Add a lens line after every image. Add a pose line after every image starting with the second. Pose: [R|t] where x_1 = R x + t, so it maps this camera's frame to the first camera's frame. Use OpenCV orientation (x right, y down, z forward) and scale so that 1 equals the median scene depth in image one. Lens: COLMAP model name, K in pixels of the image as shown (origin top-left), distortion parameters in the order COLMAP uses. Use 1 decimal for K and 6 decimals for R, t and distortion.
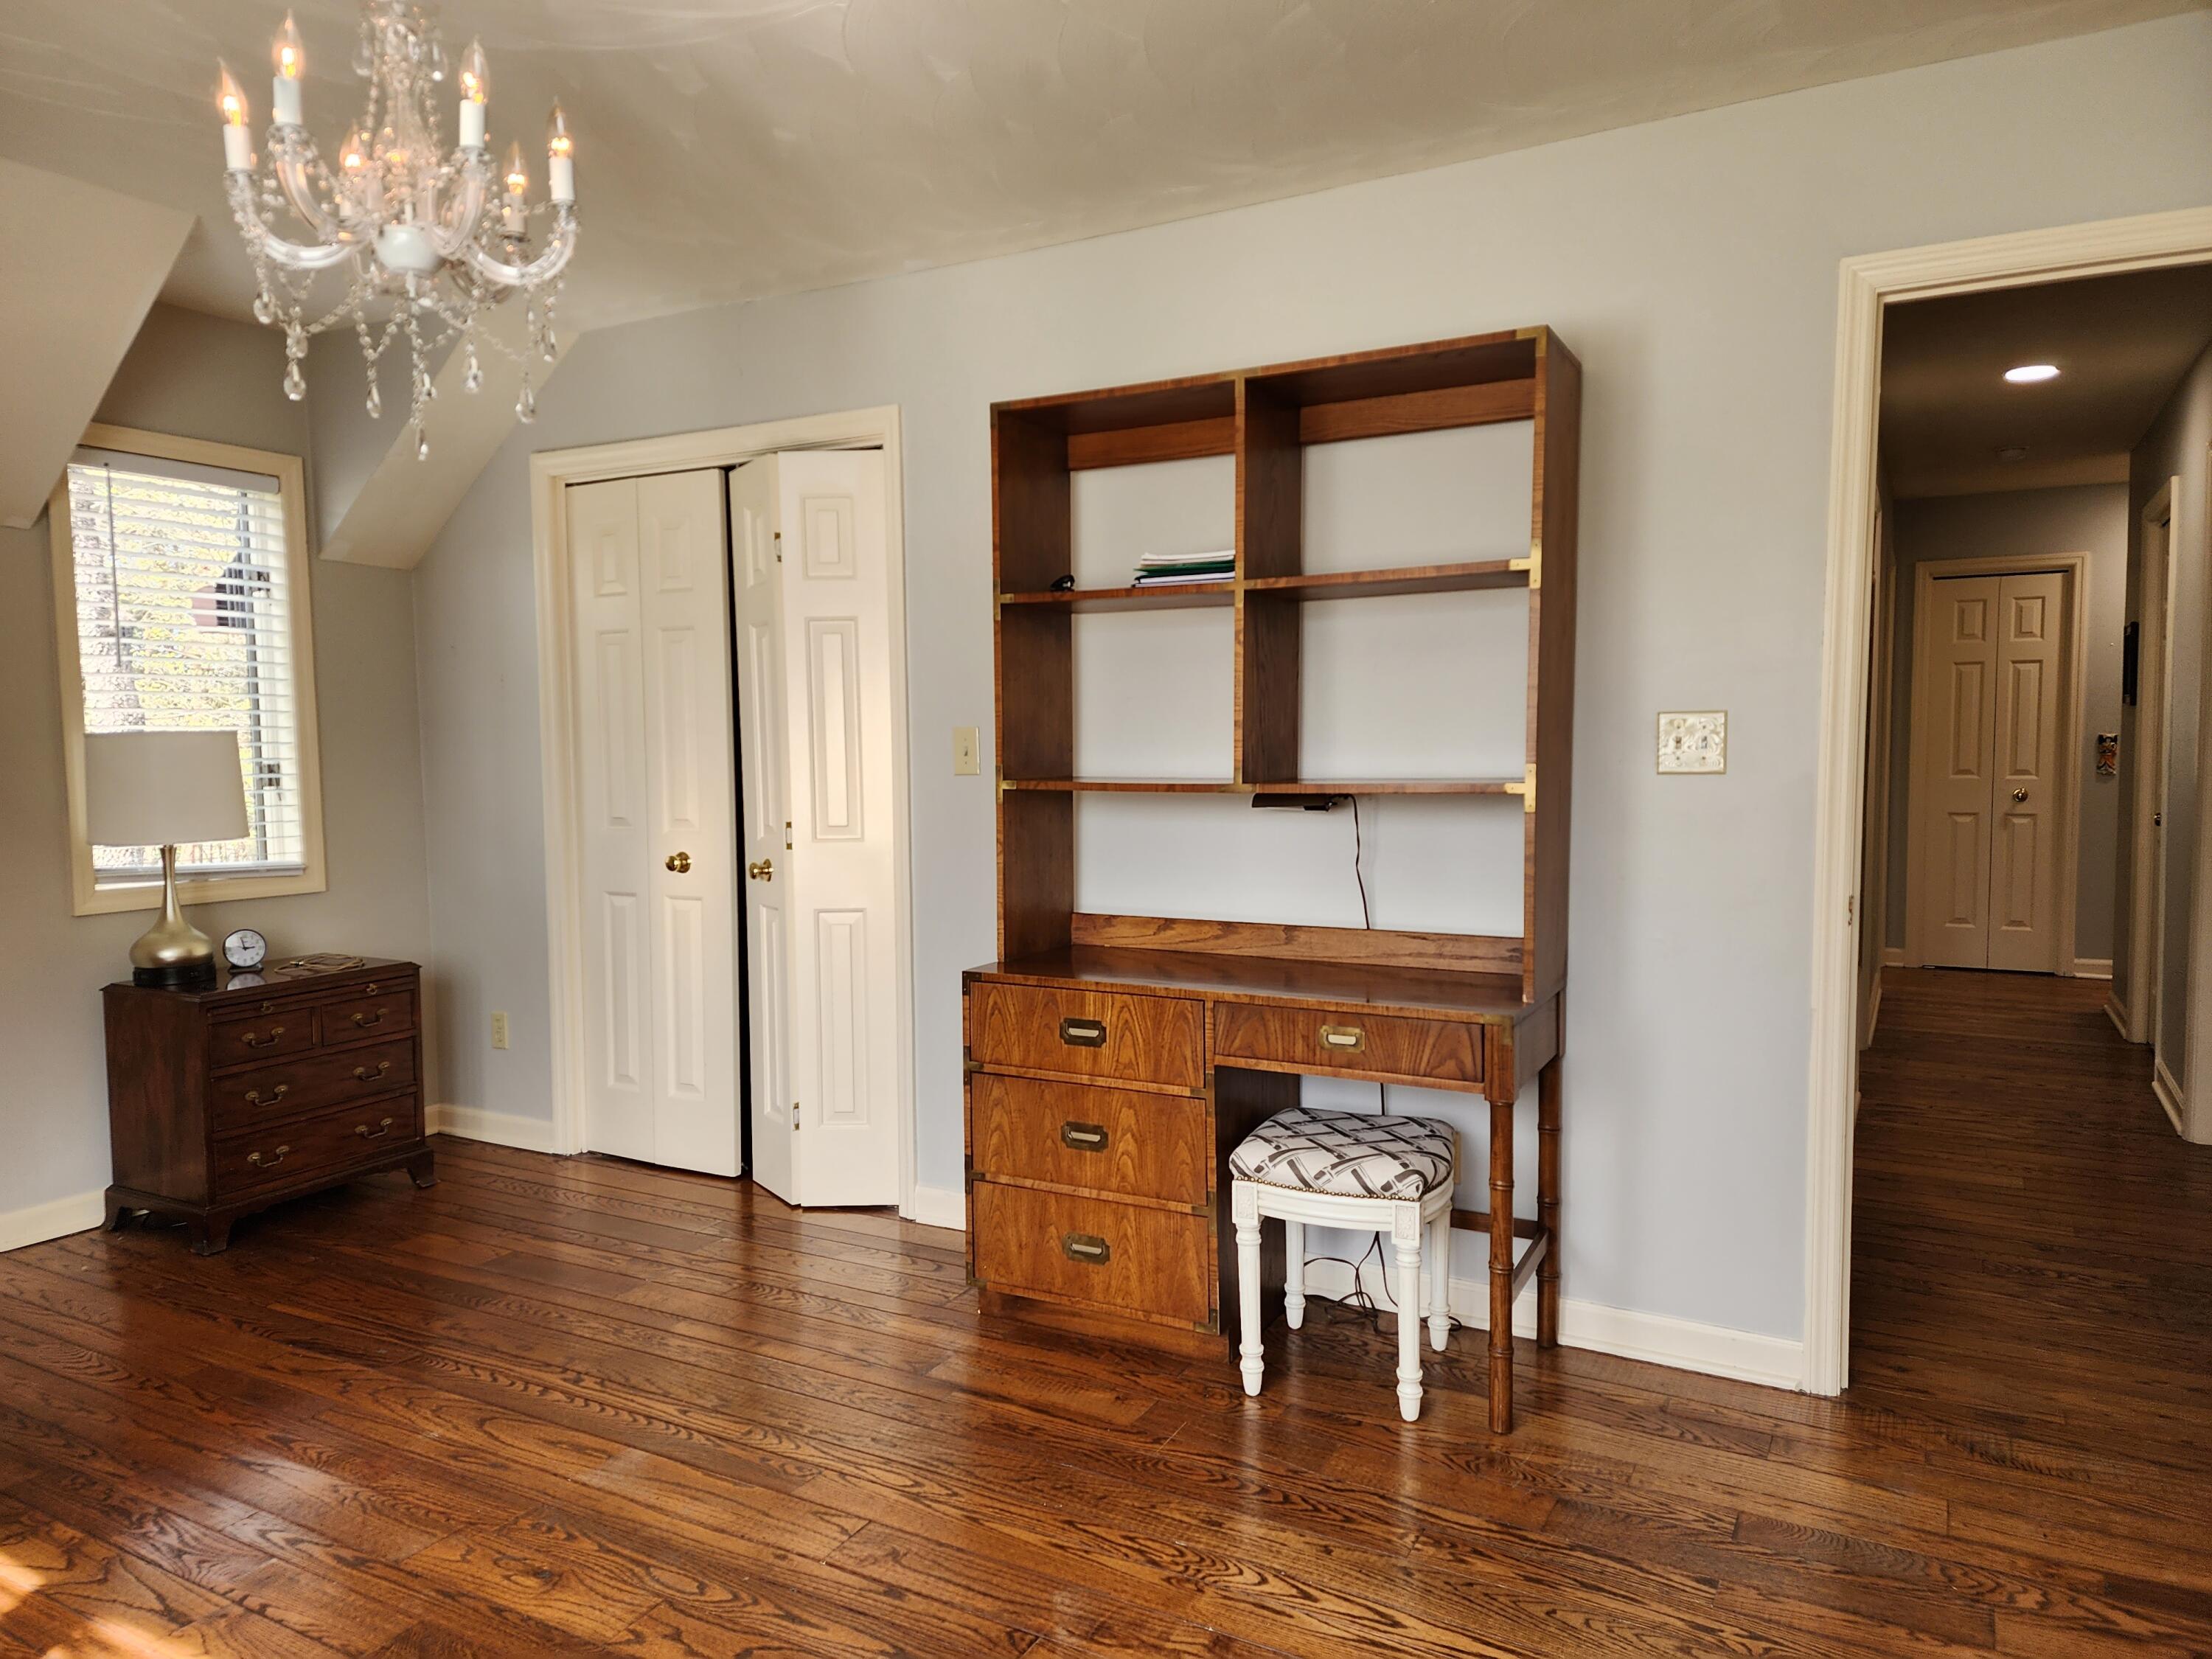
lens RADIAL K [[1495.0, 0, 1106.0], [0, 1495.0, 829.5], [0, 0, 1]] dist [0.053048, -0.048373]
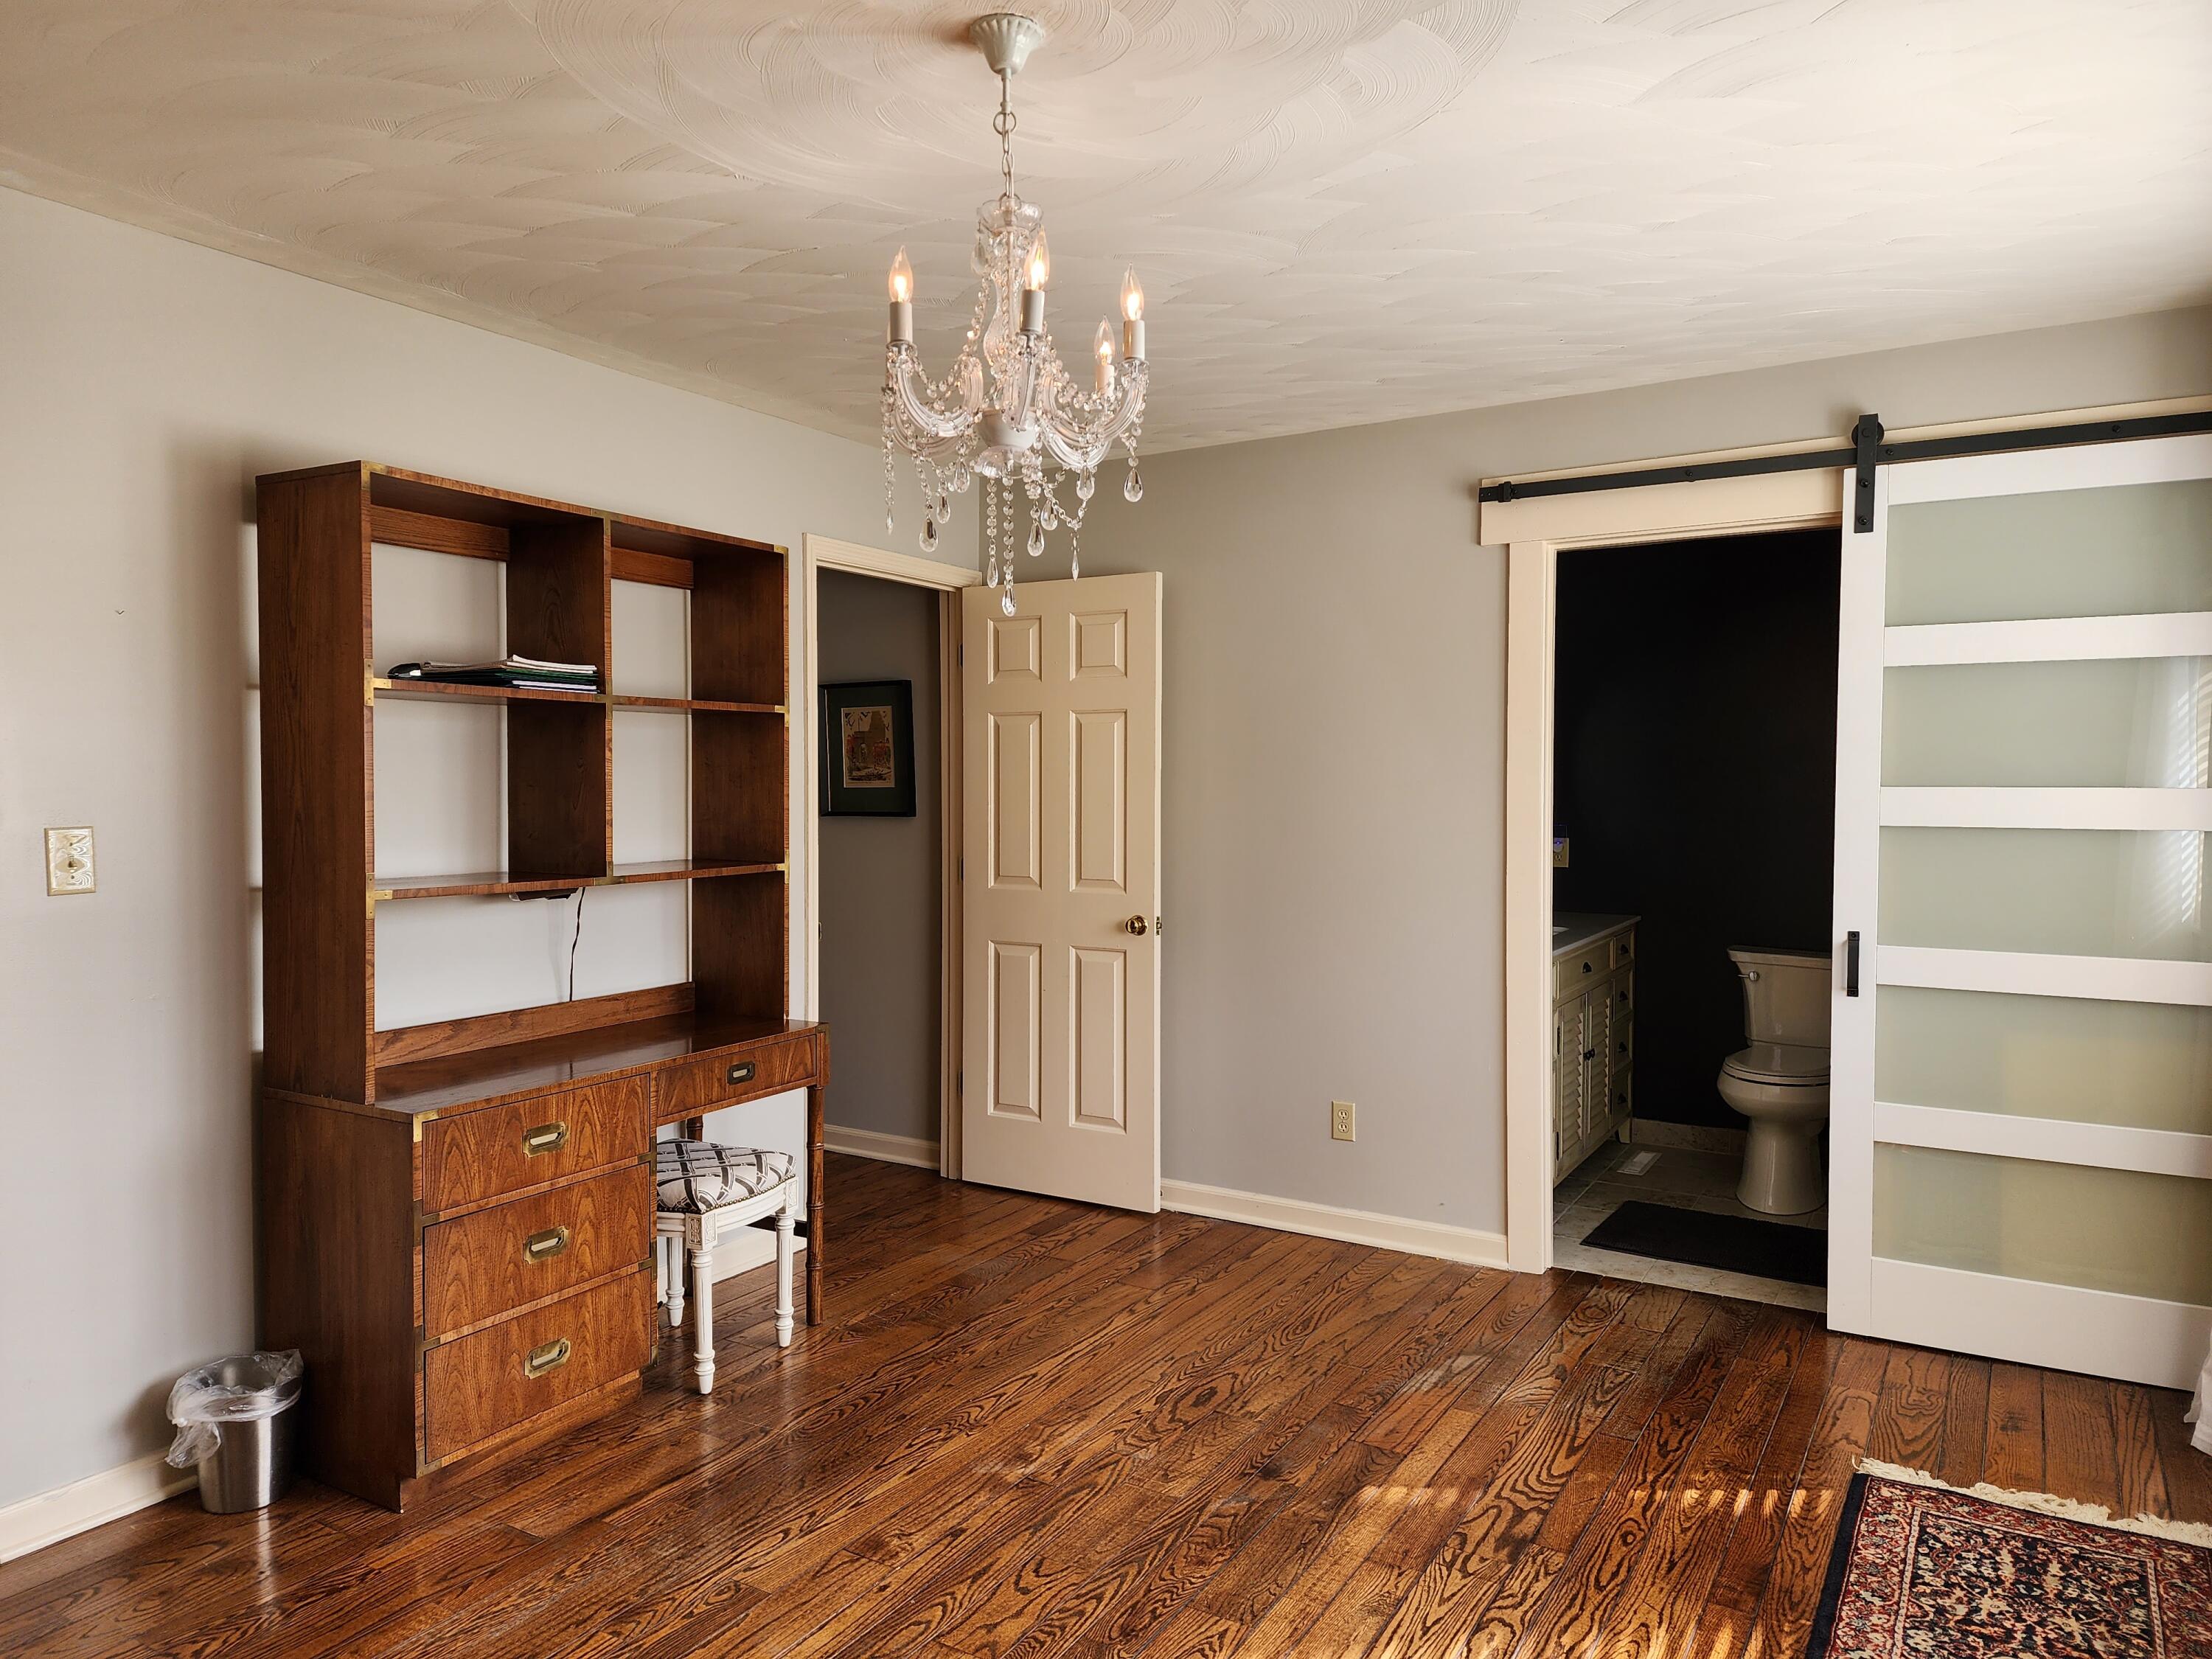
lens RADIAL K [[1495.0, 0, 1106.0], [0, 1495.0, 829.5], [0, 0, 1]] dist [0.053048, -0.048373]
pose [[0.029178, -0.029179, 0.999148, -1.006747], [0.059690, 0.997841, 0.027397, -0.074947], [-0.997790, 0.058839, 0.030857, 0.592912]]
